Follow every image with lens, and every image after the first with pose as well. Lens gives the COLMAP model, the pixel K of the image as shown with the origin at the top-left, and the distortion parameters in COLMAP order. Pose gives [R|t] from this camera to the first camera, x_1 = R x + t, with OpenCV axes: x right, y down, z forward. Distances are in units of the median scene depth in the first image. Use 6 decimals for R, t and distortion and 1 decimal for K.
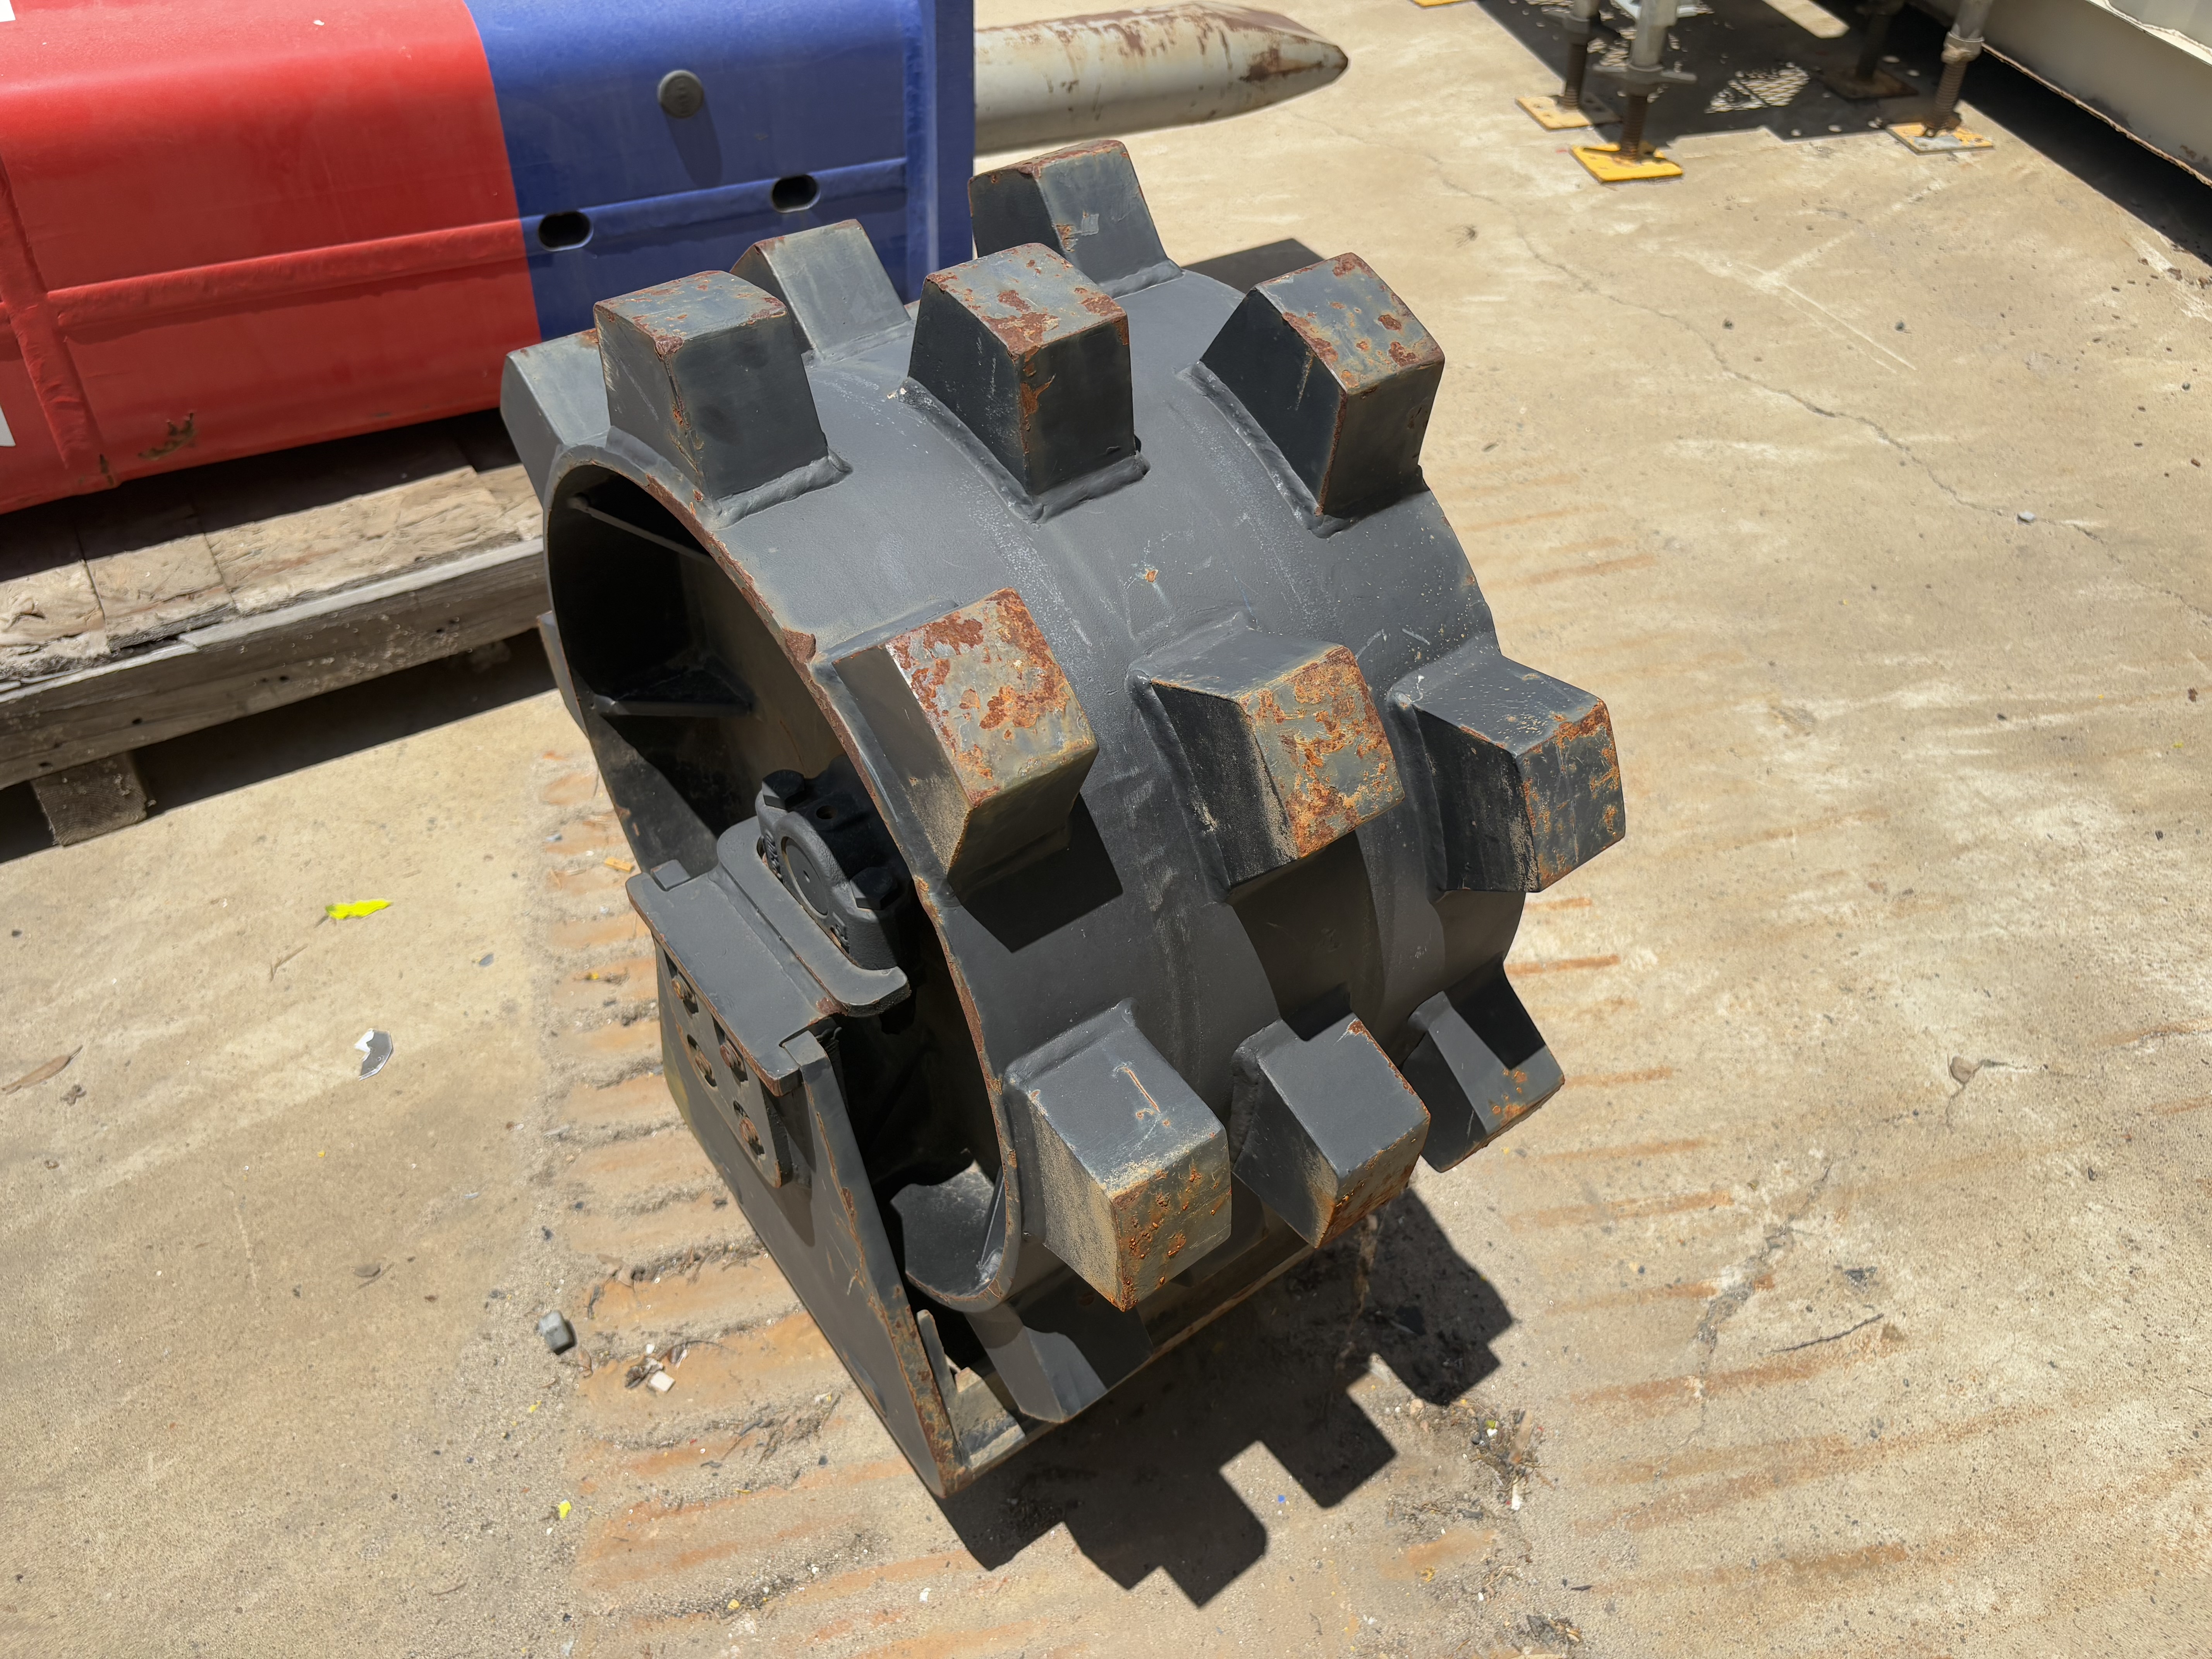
lens RADIAL K [[1685.0, 0, 1108.2], [0, 1685.0, 832.4], [0, 0, 1]] dist [0.020848, -0.012033]
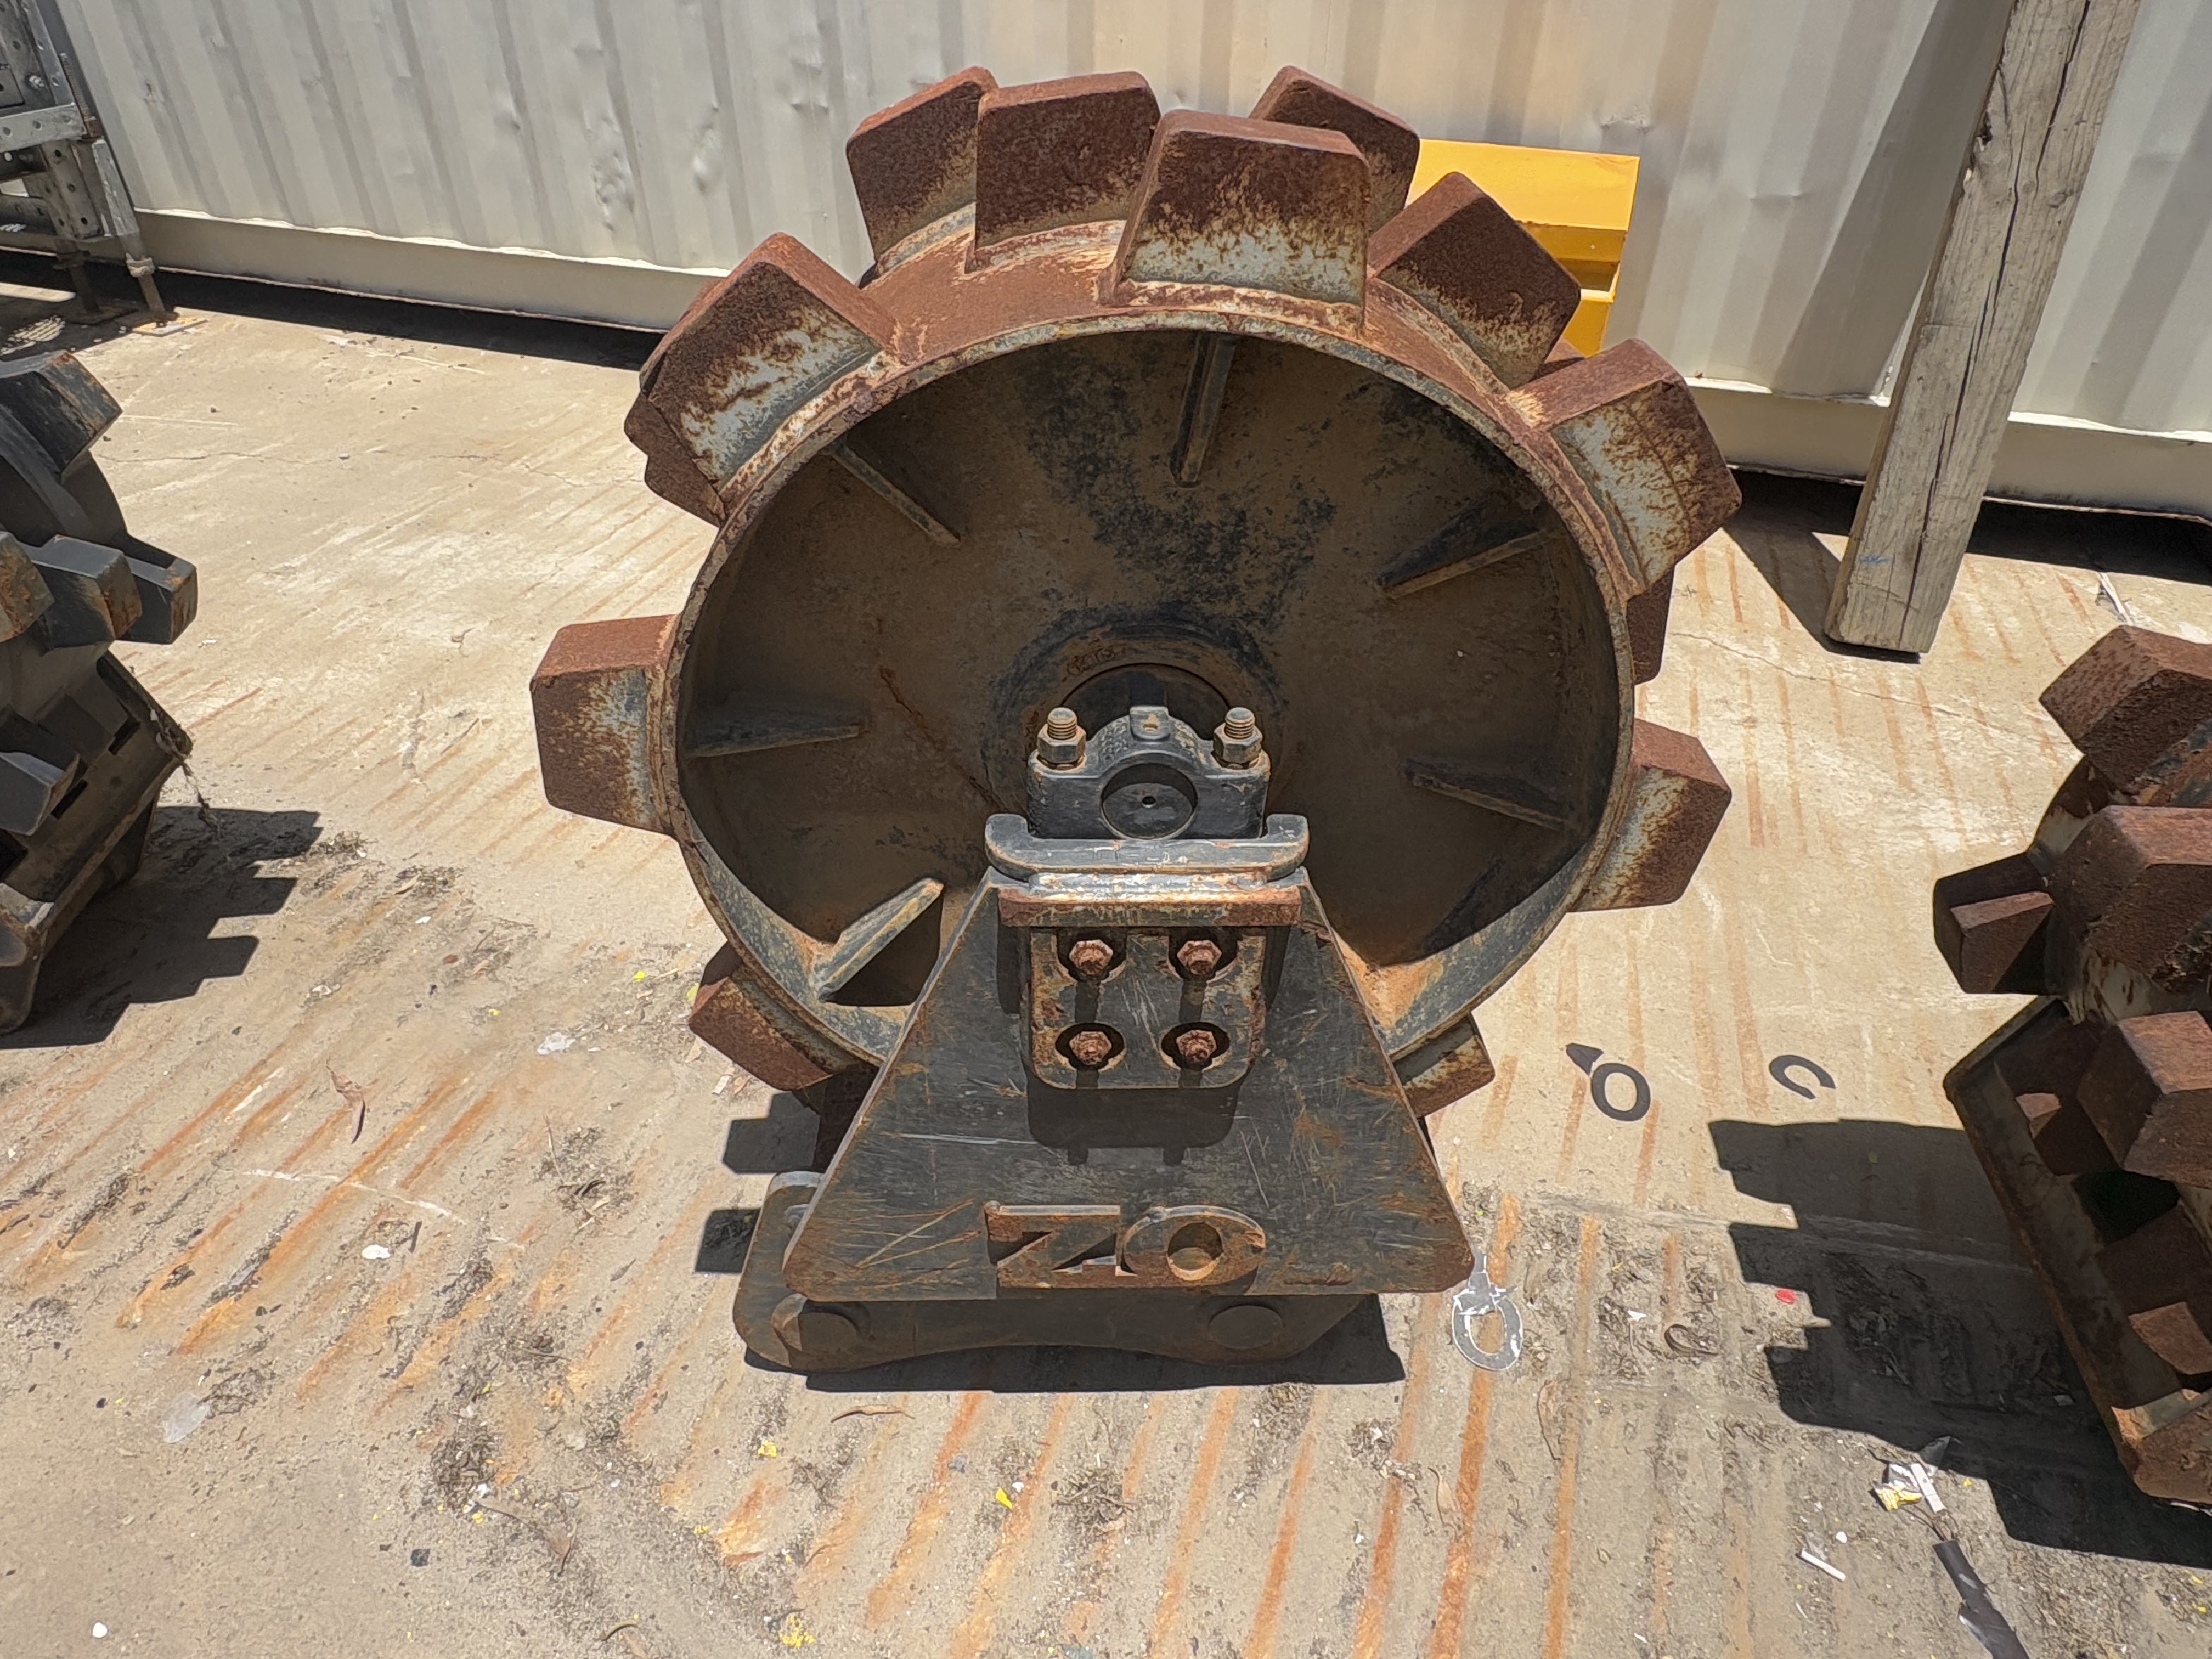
lens RADIAL K [[1341.7, 0, 1105.9], [0, 1341.7, 825.6], [0, 0, 1]] dist [0.007797, -0.001166]
pose [[0.513261, -0.513638, 0.687560, -0.234264], [0.582966, 0.796604, 0.159917, 0.403214], [-0.629853, 0.318745, 0.708299, -0.407009]]
